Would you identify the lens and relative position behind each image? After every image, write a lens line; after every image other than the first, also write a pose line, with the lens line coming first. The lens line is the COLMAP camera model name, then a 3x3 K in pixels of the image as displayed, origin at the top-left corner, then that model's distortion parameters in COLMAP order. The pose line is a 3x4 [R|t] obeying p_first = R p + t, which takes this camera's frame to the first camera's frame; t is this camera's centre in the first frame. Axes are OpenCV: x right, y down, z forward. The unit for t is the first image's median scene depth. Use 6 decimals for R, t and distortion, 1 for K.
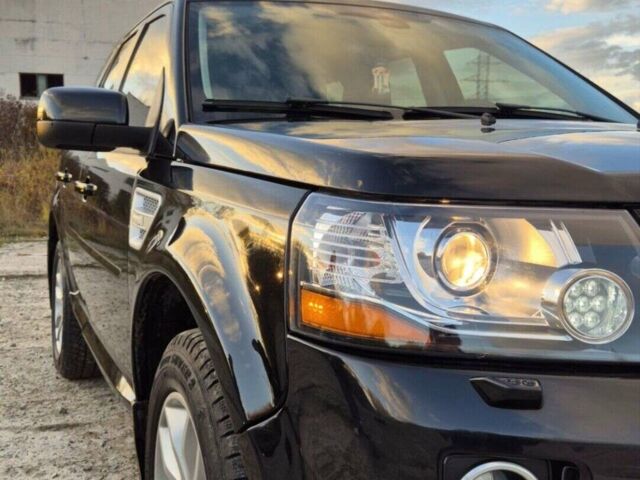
lens RADIAL K [[849.7, 0, 320.0], [0, 849.7, 240.0], [0, 0, 1]] dist [0.086095, -0.038447]
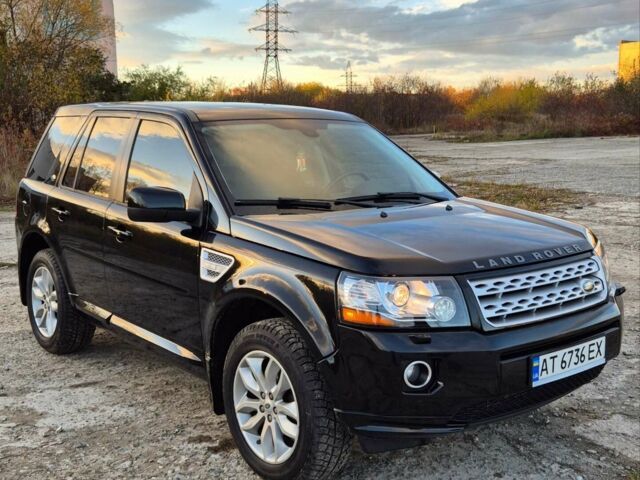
lens RADIAL K [[1054.7, 0, 320.0], [0, 1054.7, 240.0], [0, 0, 1]] dist [-0.008575, -0.082100]
pose [[0.963981, -0.049361, 0.261350, -0.985318], [0.030304, 0.996612, 0.076455, -0.429092], [-0.264239, -0.065782, 0.962211, -2.277476]]
